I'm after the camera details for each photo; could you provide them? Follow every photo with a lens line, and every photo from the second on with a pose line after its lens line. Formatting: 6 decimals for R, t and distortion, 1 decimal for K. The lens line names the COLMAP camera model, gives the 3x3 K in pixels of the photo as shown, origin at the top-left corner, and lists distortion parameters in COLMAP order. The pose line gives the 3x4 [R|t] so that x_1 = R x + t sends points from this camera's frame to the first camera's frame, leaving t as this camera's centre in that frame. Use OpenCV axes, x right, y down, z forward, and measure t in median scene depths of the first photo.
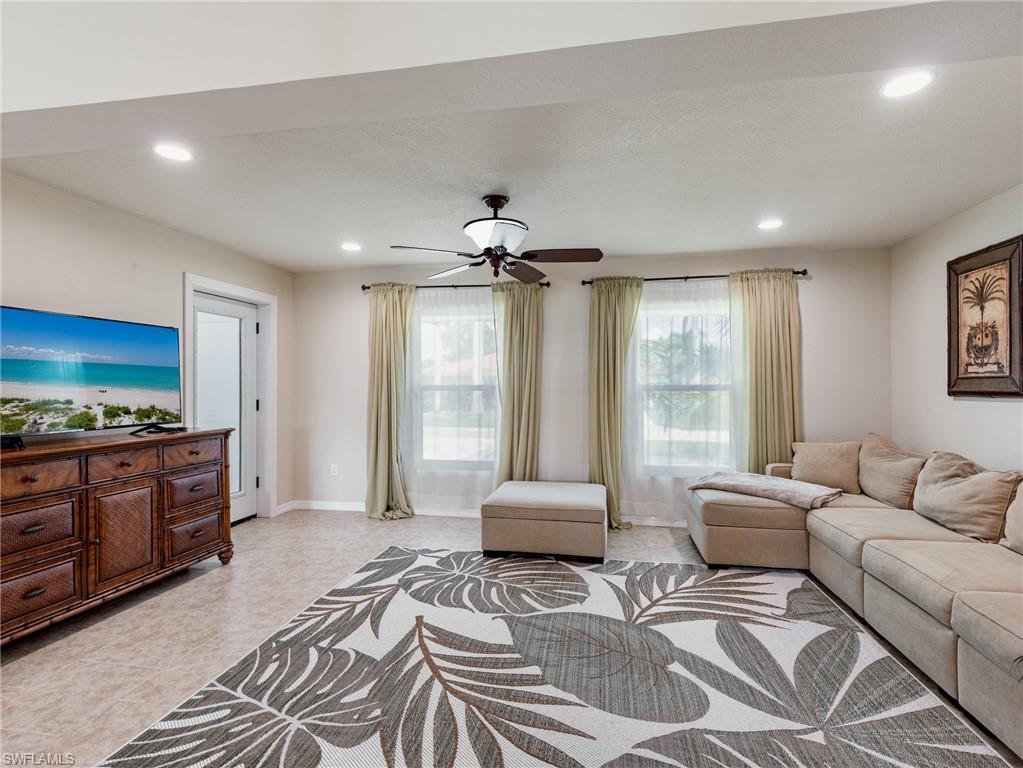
lens RADIAL K [[518.6, 0, 515.2], [0, 518.6, 381.3], [0, 0, 1]] dist [0.005810, -0.000224]
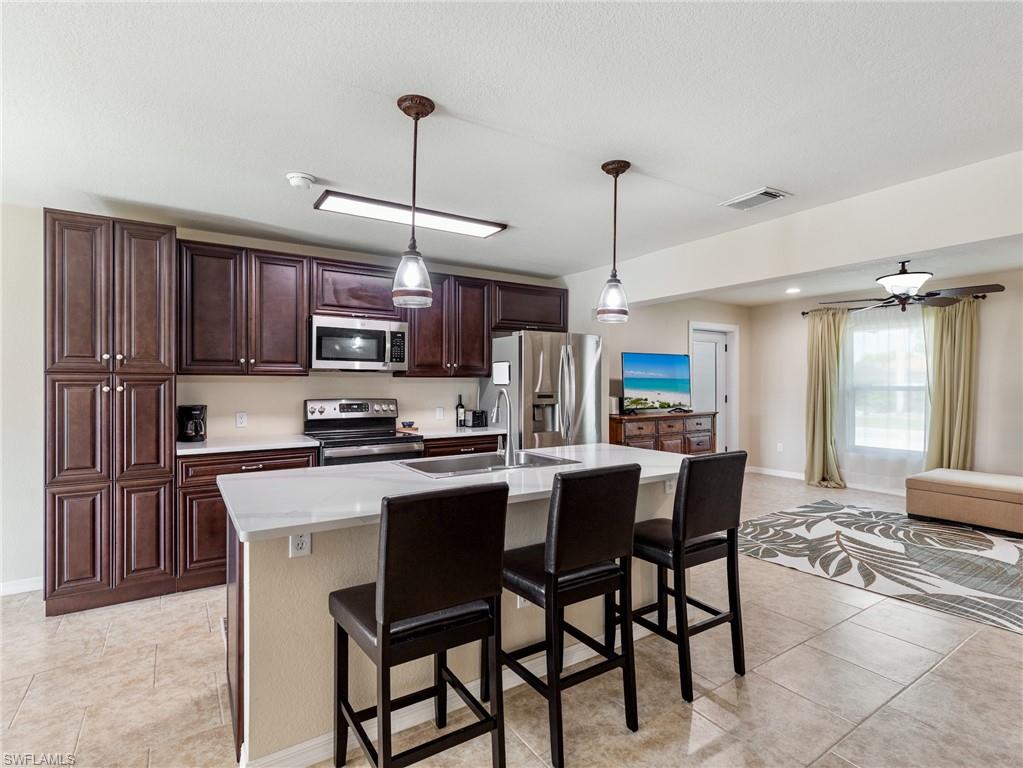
lens RADIAL K [[518.6, 0, 517.8], [0, 518.6, 388.5], [0, 0, 1]] dist [0.005810, -0.000224]
pose [[0.700360, 0.006577, -0.713760, 0.238466], [0.008063, 0.999821, 0.017125, -0.023984], [0.713745, -0.017749, 0.700181, -0.745723]]
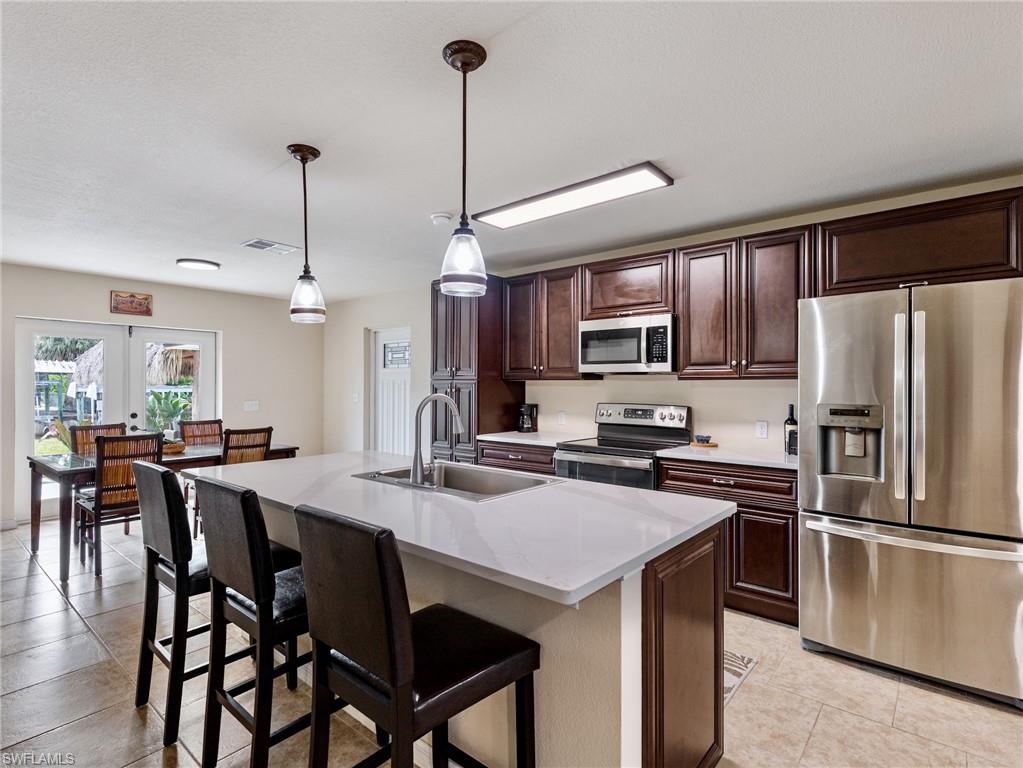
lens RADIAL K [[518.6, 0, 518.5], [0, 518.6, 386.2], [0, 0, 1]] dist [0.005810, -0.000224]
pose [[-0.487407, -0.001582, -0.873173, 0.205752], [0.006240, 0.999967, -0.005295, -0.015606], [0.873153, -0.008029, -0.487381, 0.230023]]
